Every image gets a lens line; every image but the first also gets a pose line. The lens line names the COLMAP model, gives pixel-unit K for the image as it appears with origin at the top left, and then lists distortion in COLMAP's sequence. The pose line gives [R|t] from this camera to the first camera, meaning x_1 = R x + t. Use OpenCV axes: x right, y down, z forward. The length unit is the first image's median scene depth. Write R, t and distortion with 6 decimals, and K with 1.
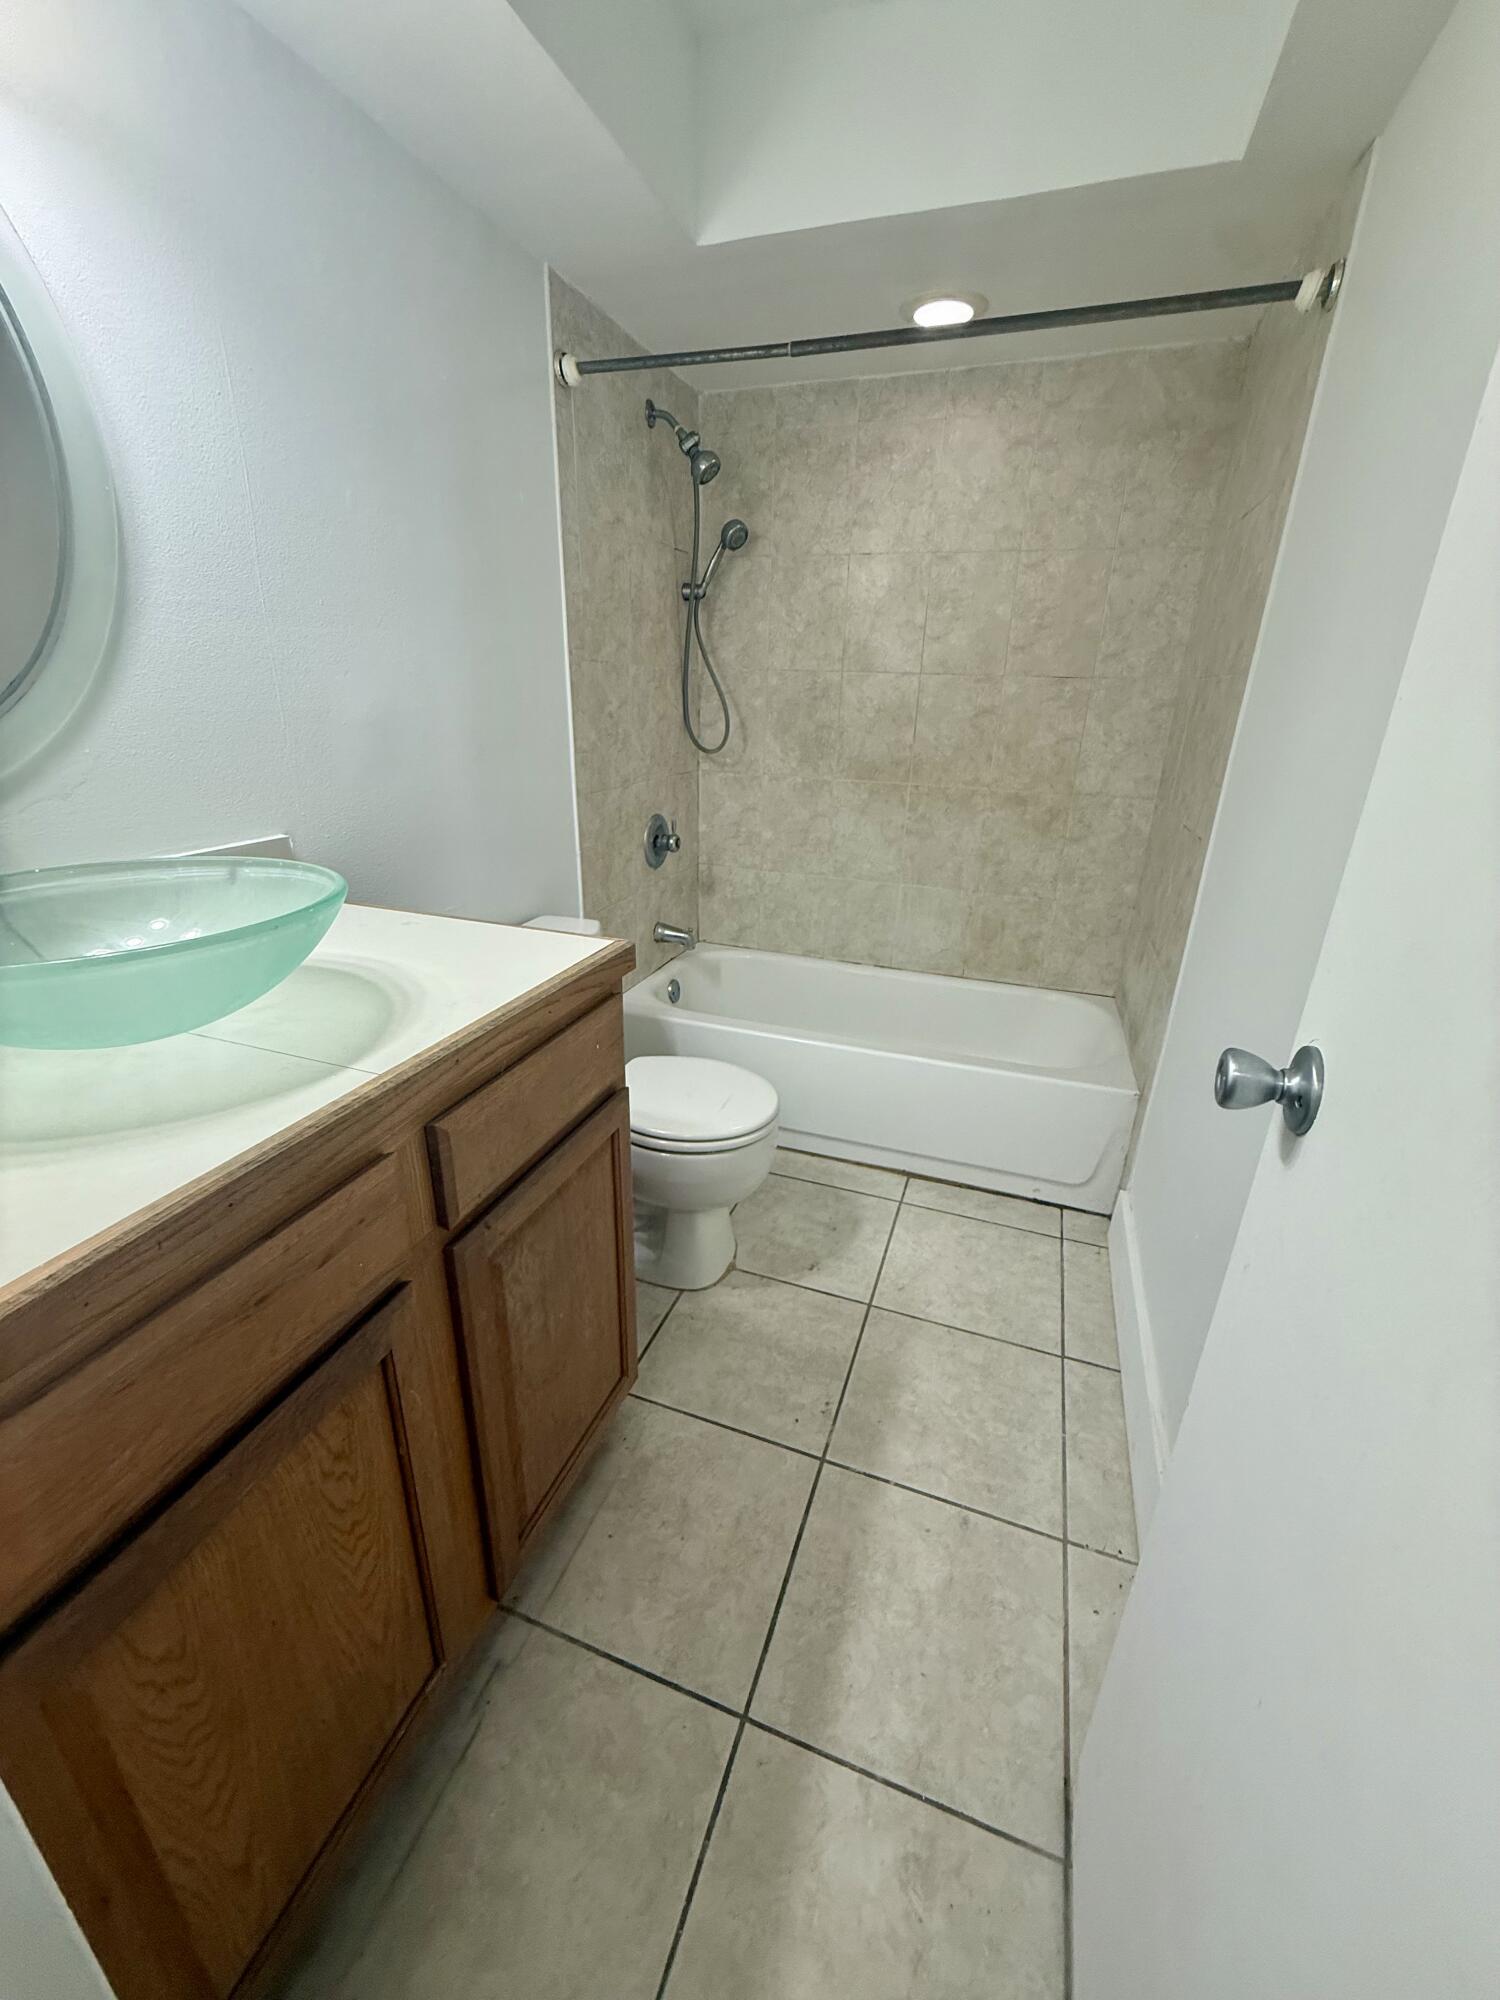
lens RADIAL K [[798.1, 0, 748.2], [0, 798.1, 996.3], [0, 0, 1]] dist [-0.000433, 0.000318]
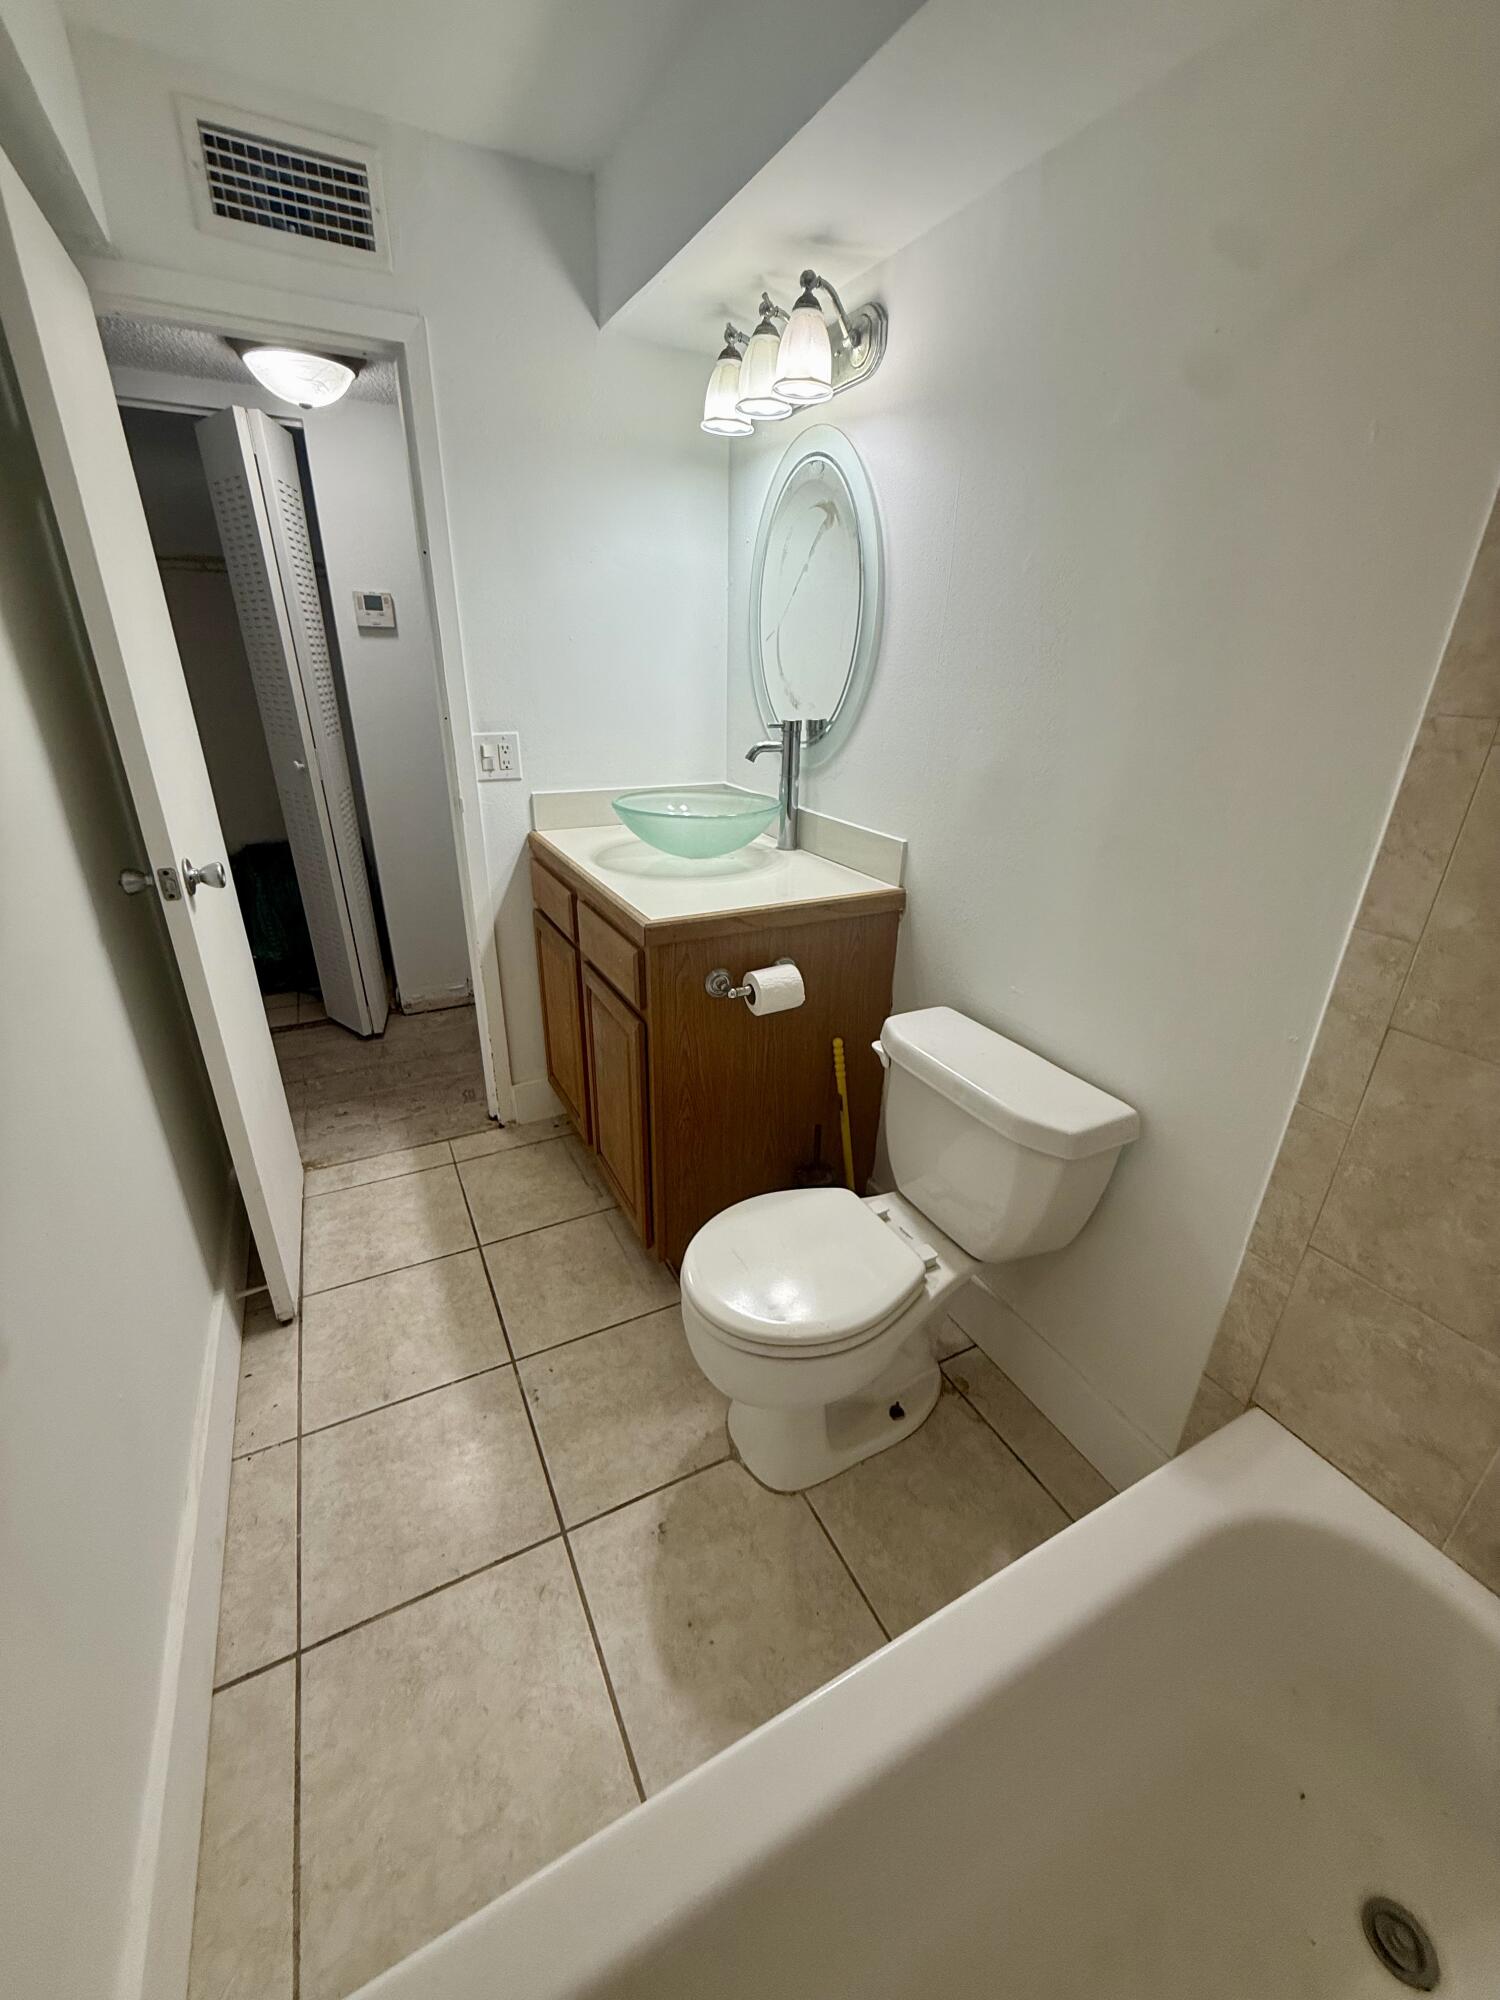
lens RADIAL K [[798.1, 0, 748.2], [0, 798.1, 996.3], [0, 0, 1]] dist [-0.000433, 0.000318]
pose [[-0.682434, 0.245236, -0.688580, 0.509708], [-0.300101, 0.764977, 0.569867, -0.592566], [0.666500, 0.595541, -0.448451, 1.352413]]
